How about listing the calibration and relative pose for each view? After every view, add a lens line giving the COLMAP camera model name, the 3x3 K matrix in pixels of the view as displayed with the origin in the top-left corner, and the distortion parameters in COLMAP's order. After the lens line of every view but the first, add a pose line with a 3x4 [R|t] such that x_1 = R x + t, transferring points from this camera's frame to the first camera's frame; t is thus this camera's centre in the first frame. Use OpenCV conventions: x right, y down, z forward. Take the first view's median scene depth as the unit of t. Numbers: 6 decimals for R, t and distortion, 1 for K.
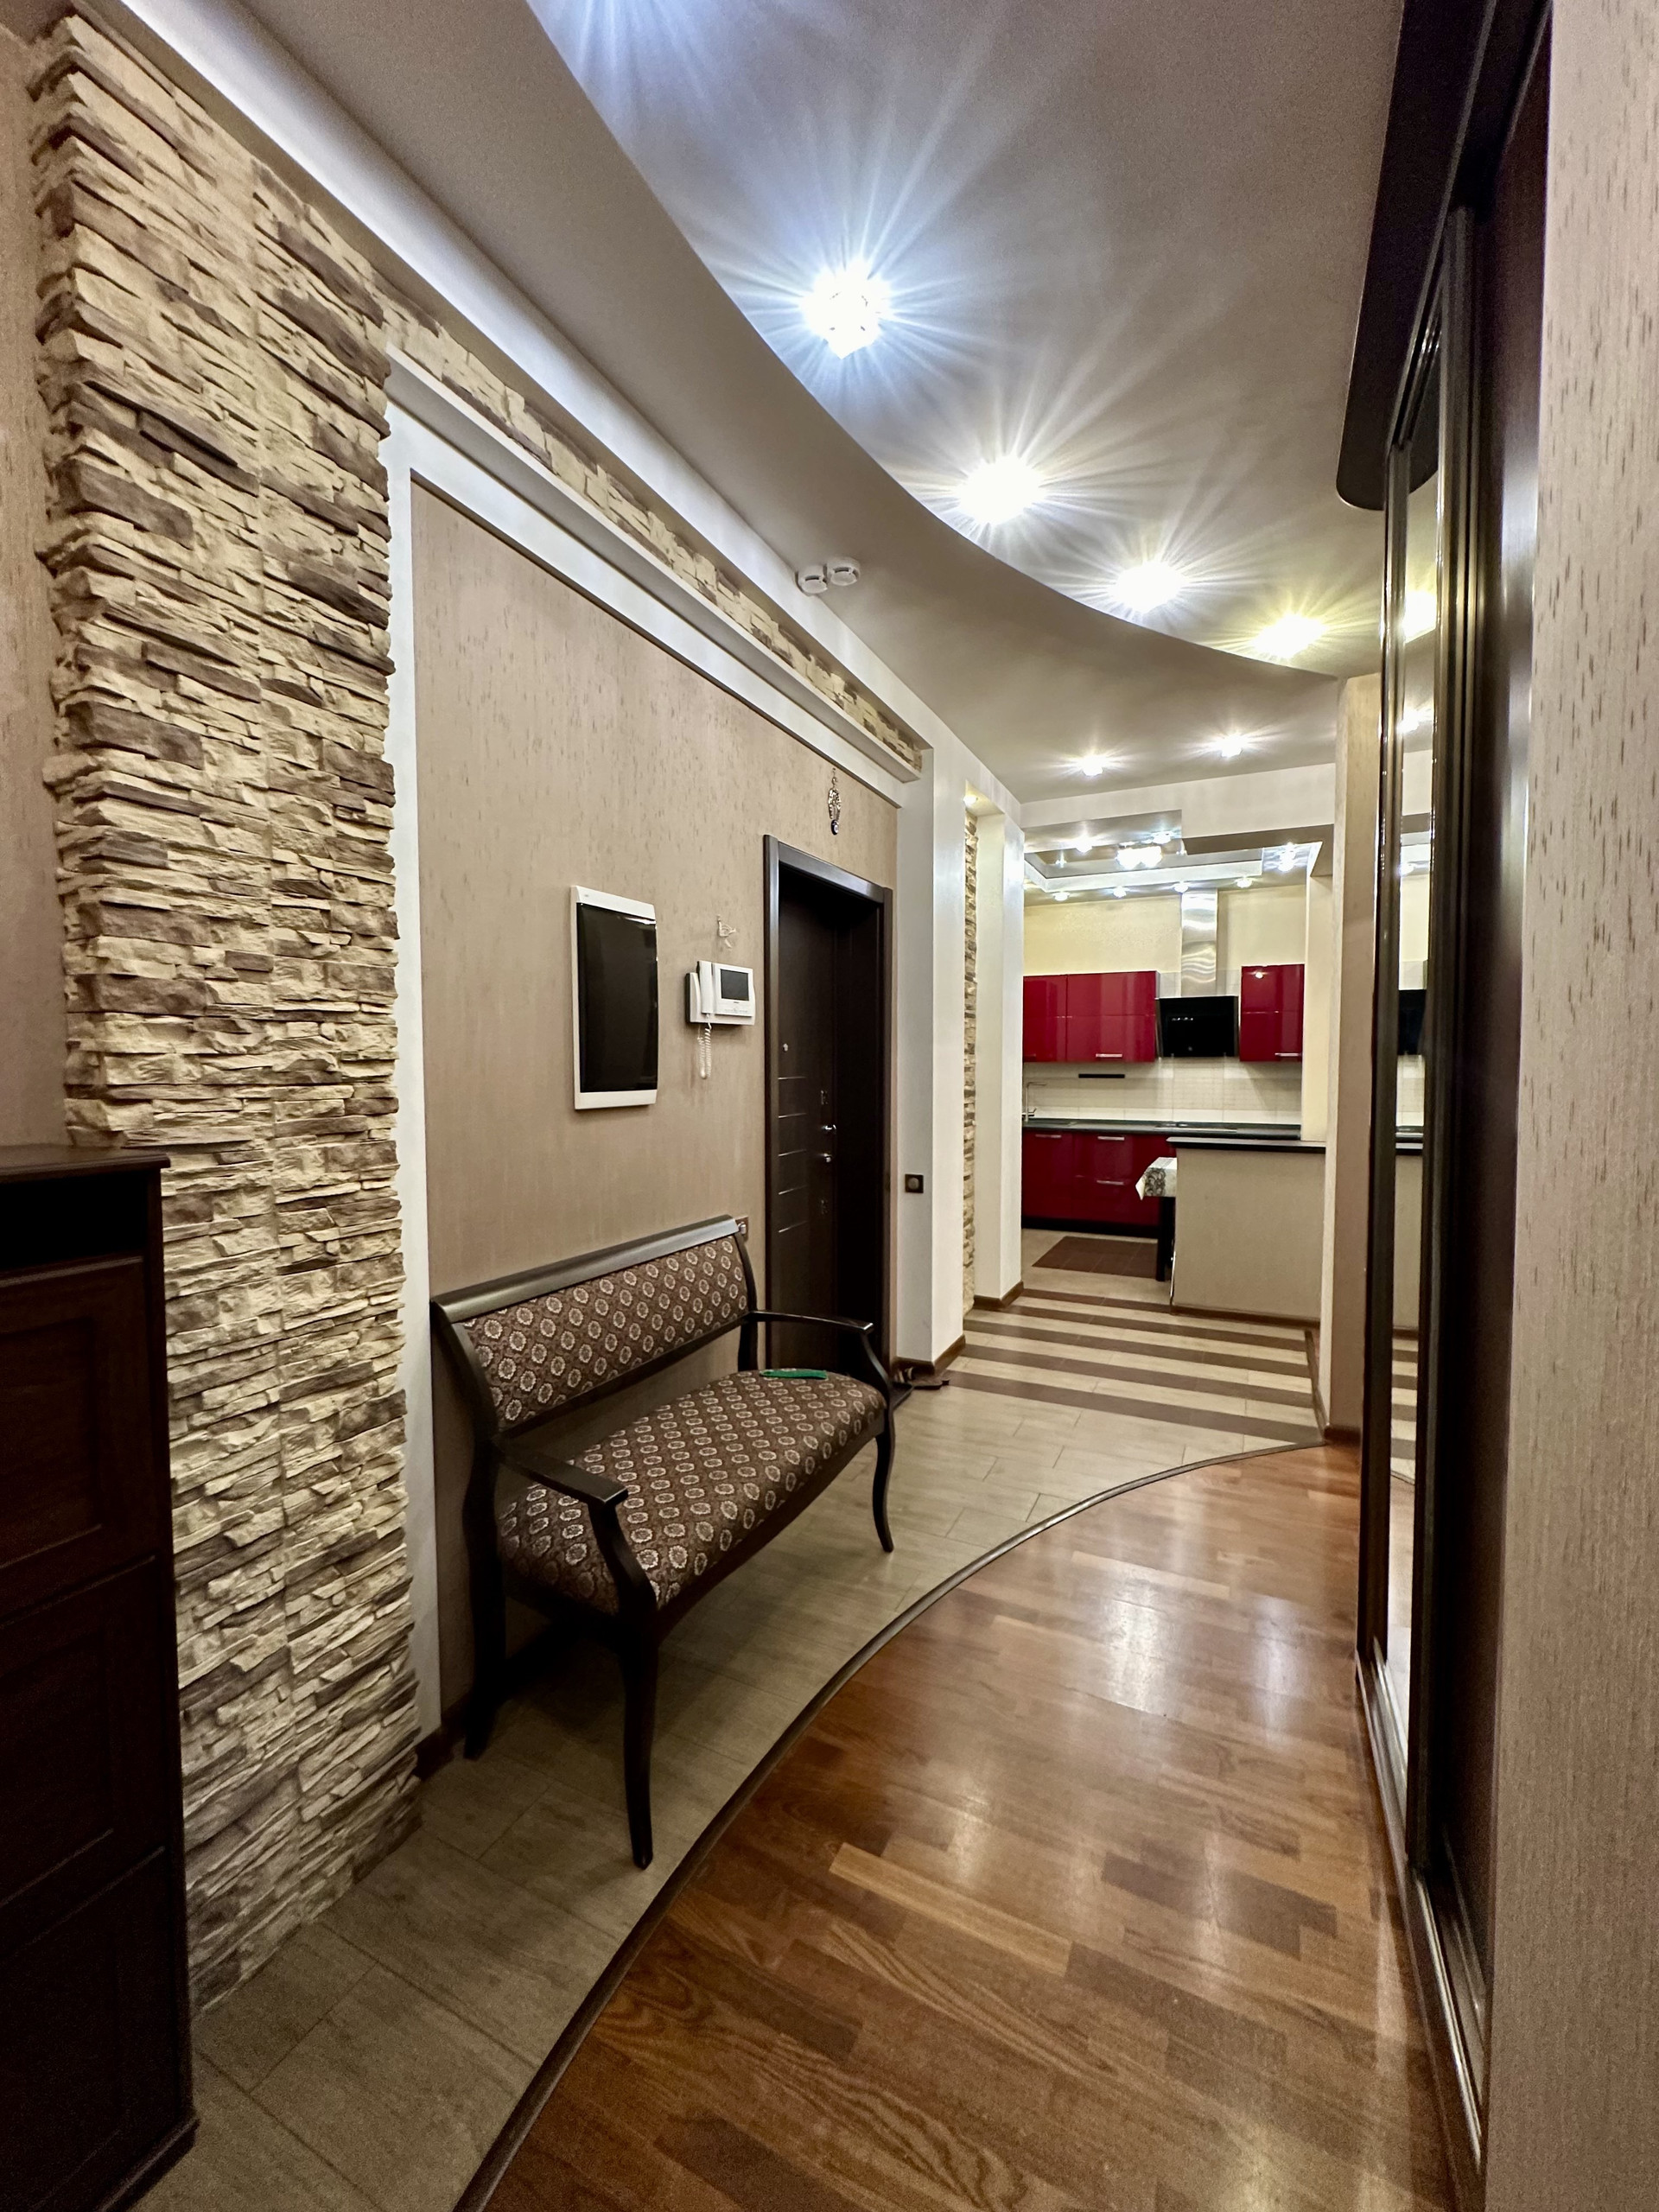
lens RADIAL K [[876.3, 0, 827.1], [0, 876.3, 1104.9], [0, 0, 1]] dist [-0.005152, 0.001469]
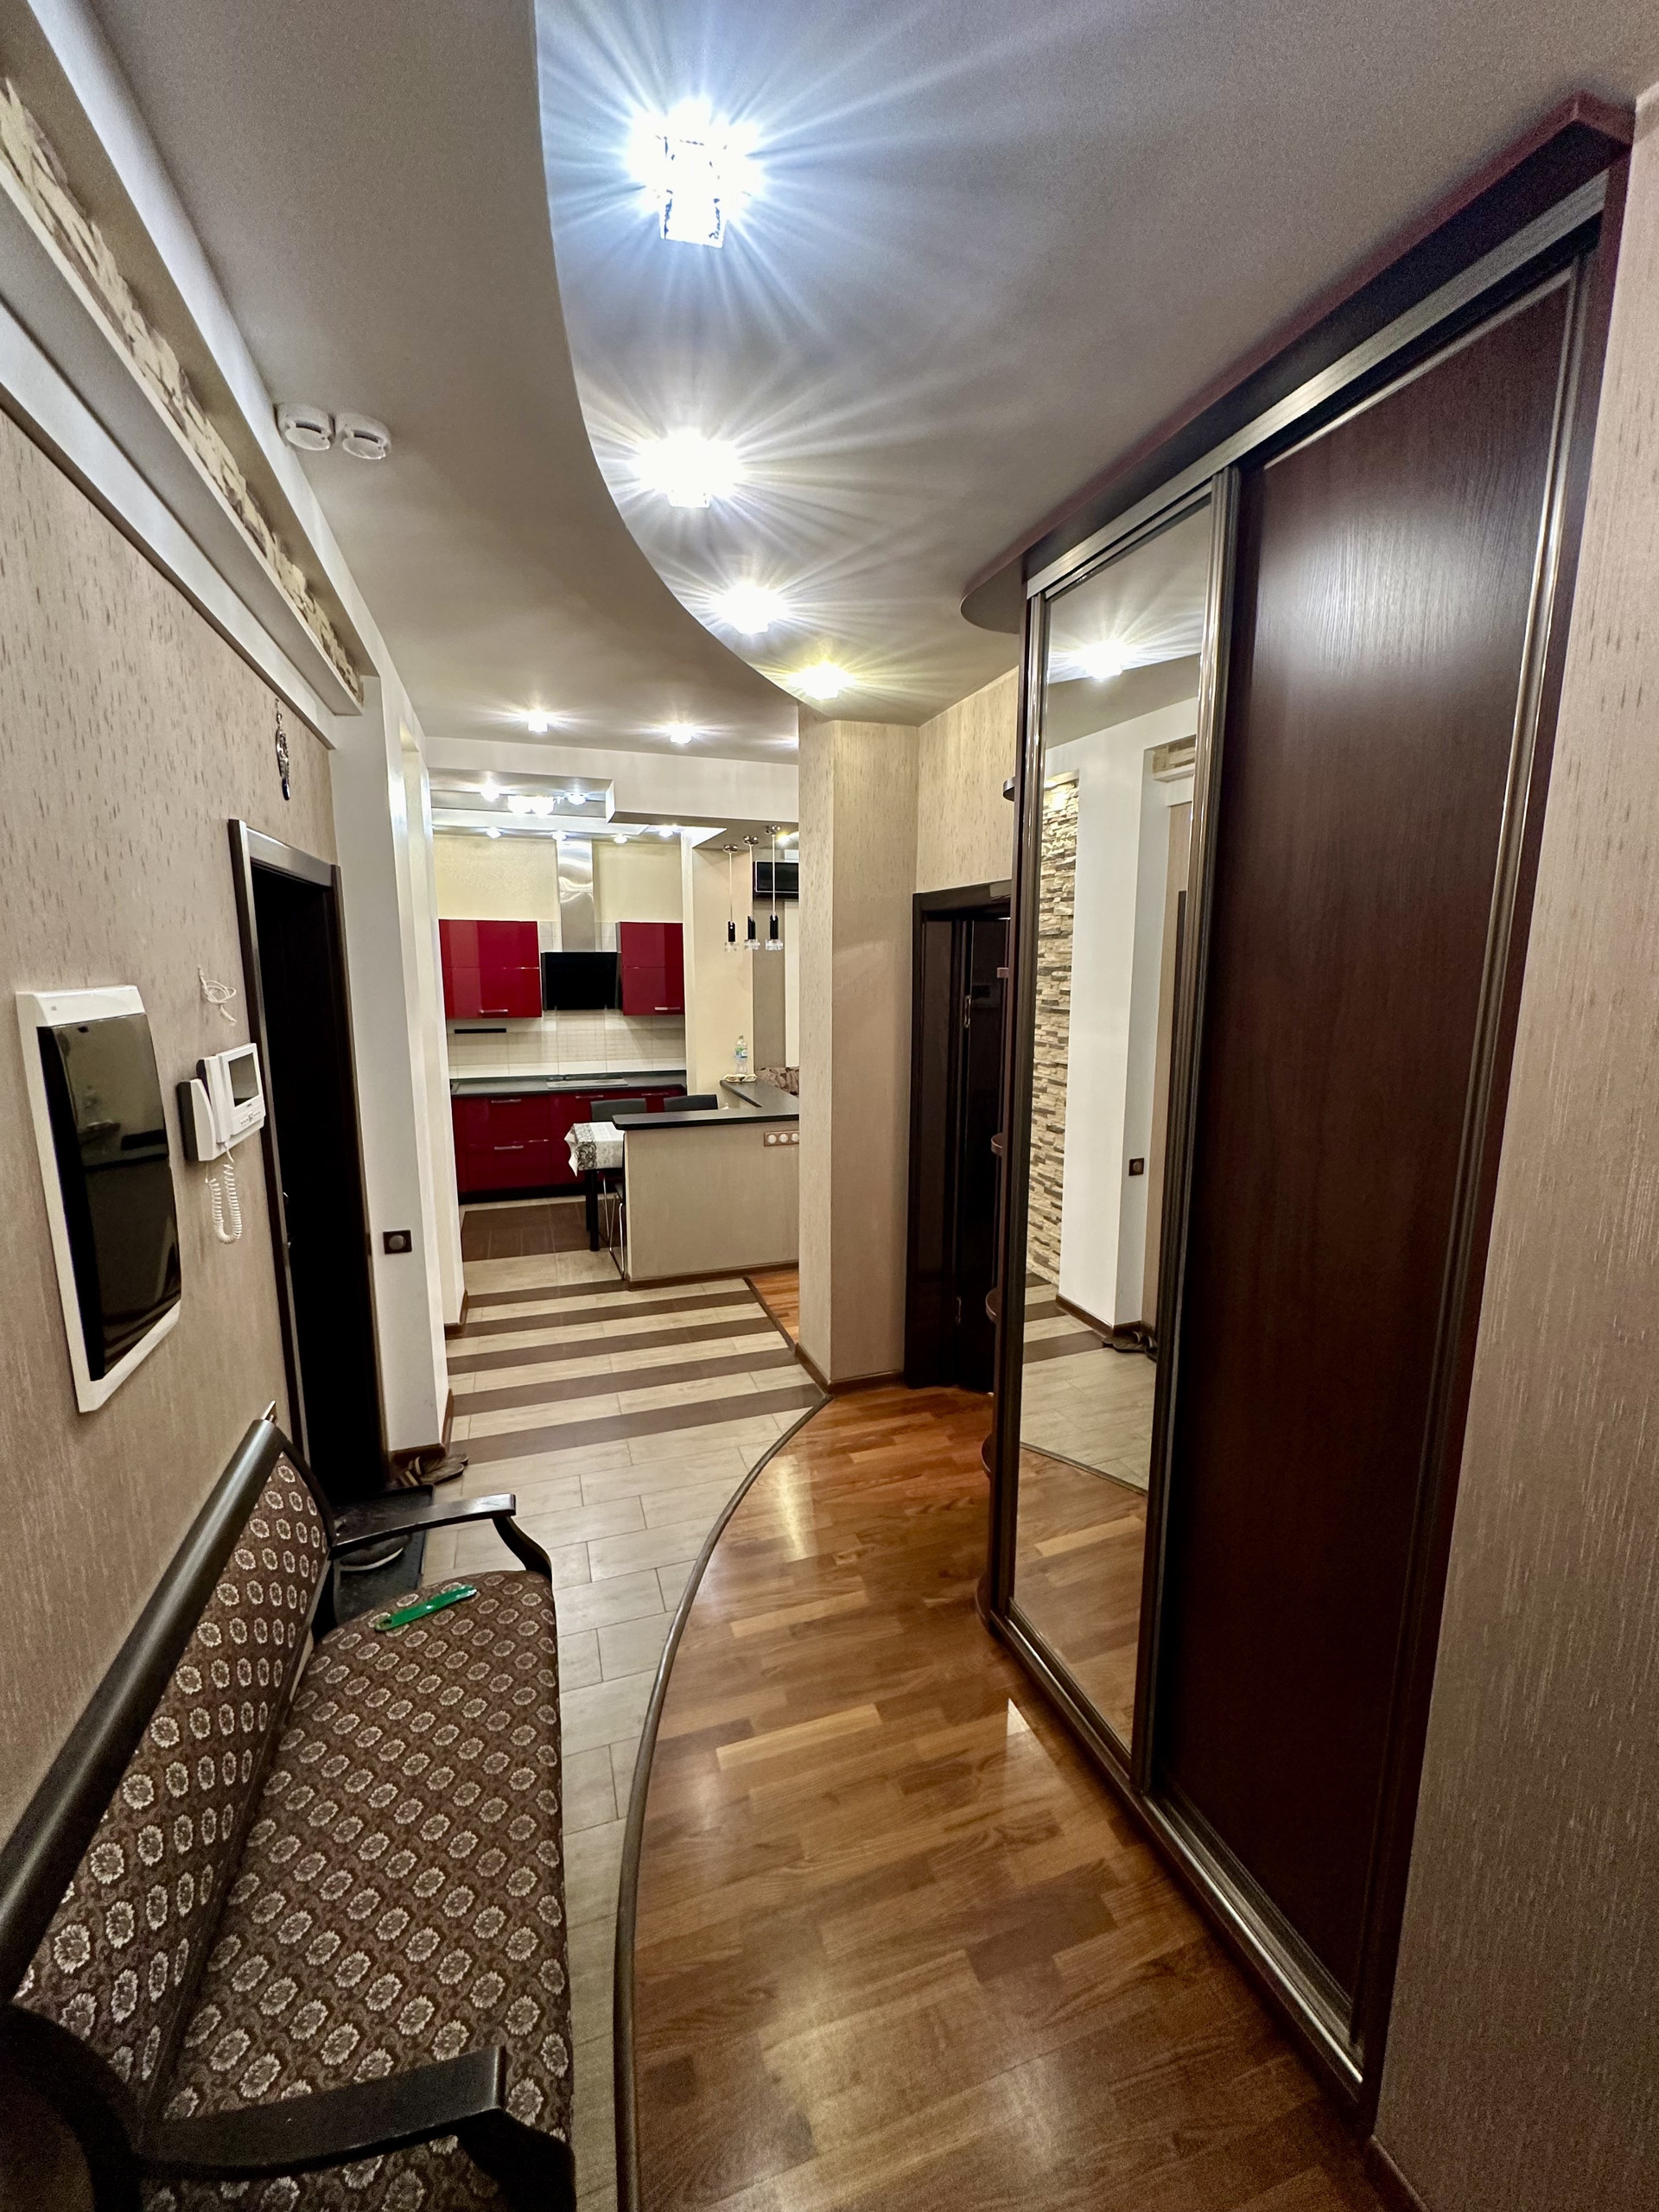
lens RADIAL K [[876.3, 0, 823.4], [0, 876.3, 1106.8], [0, 0, 1]] dist [-0.005152, 0.001469]
pose [[0.706130, -0.114153, 0.698820, -0.372574], [0.030130, 0.990870, 0.131414, -0.274653], [-0.707441, -0.071740, 0.703122, 0.378575]]
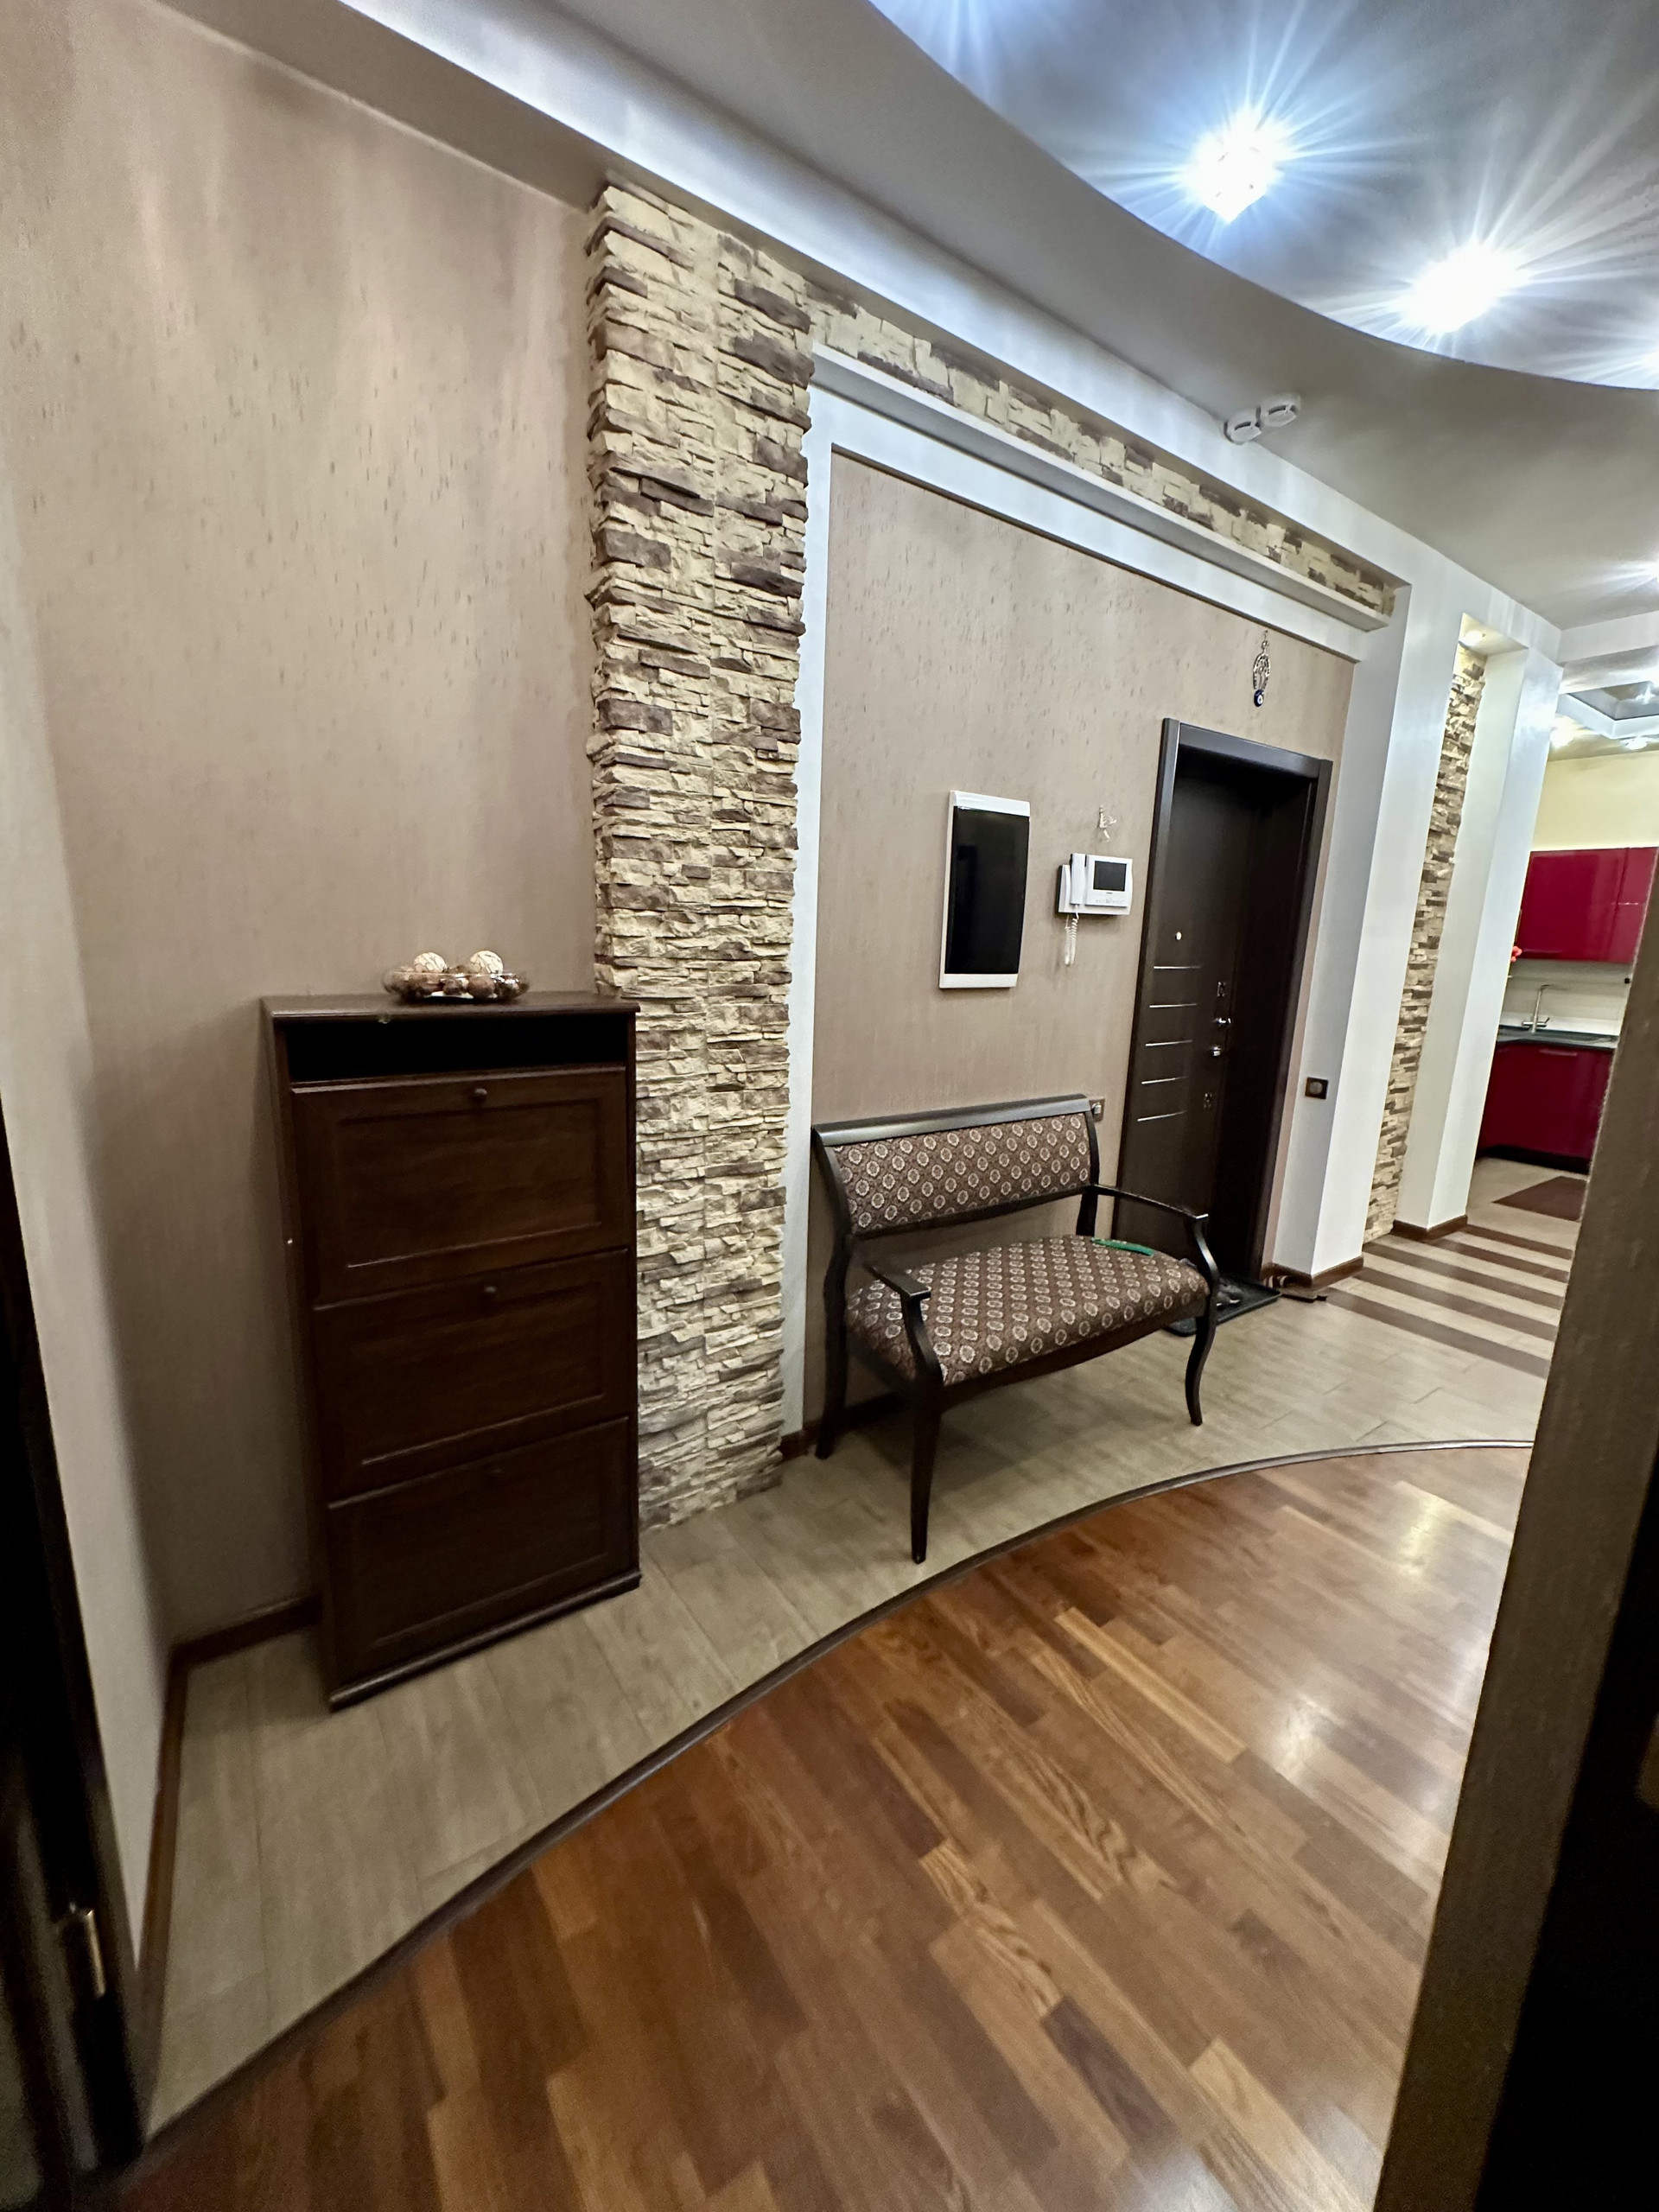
lens RADIAL K [[876.3, 0, 835.0], [0, 876.3, 1102.9], [0, 0, 1]] dist [-0.005152, 0.001469]
pose [[0.878341, 0.124851, -0.461442, 0.177347], [-0.059034, 0.986232, 0.154472, -0.018753], [0.474375, -0.108438, 0.873619, -0.132272]]
